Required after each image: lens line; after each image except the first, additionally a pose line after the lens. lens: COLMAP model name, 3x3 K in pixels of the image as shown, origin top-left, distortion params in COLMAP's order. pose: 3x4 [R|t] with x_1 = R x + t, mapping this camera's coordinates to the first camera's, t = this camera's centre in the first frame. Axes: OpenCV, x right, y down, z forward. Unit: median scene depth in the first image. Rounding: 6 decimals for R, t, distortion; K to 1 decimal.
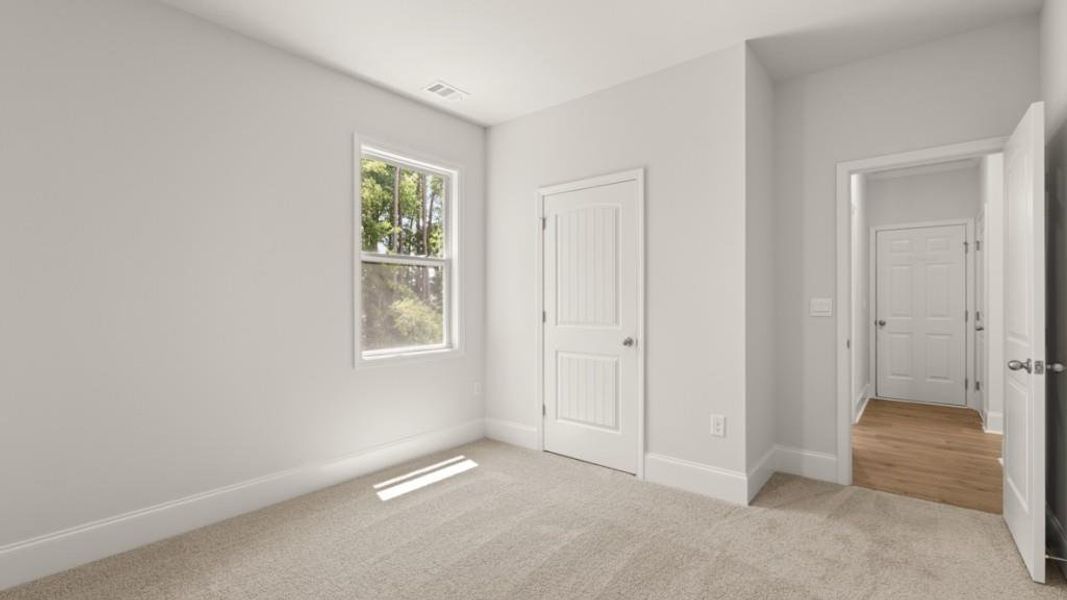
lens RADIAL K [[463.4, 0, 530.1], [0, 463.4, 299.0], [0, 0, 1]] dist [-0.000463, -0.000087]
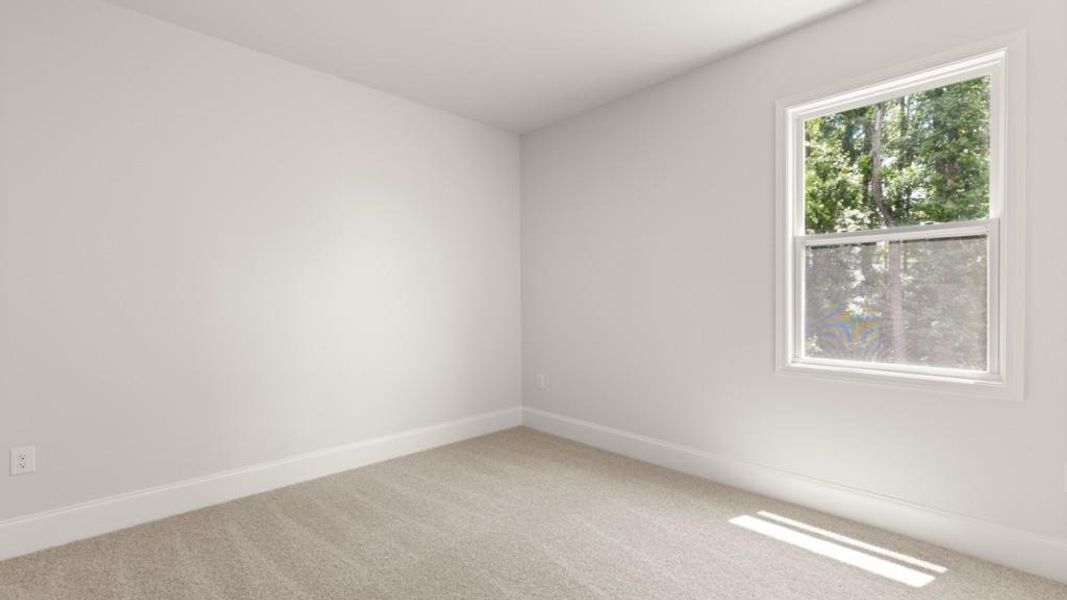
lens RADIAL K [[463.4, 0, 530.1], [0, 463.4, 299.0], [0, 0, 1]] dist [-0.000463, -0.000087]
pose [[-0.122344, 0.005488, -0.992473, 0.540421], [0.012037, 0.999919, 0.004045, 0.000944], [0.992415, -0.011451, -0.122400, 0.650060]]
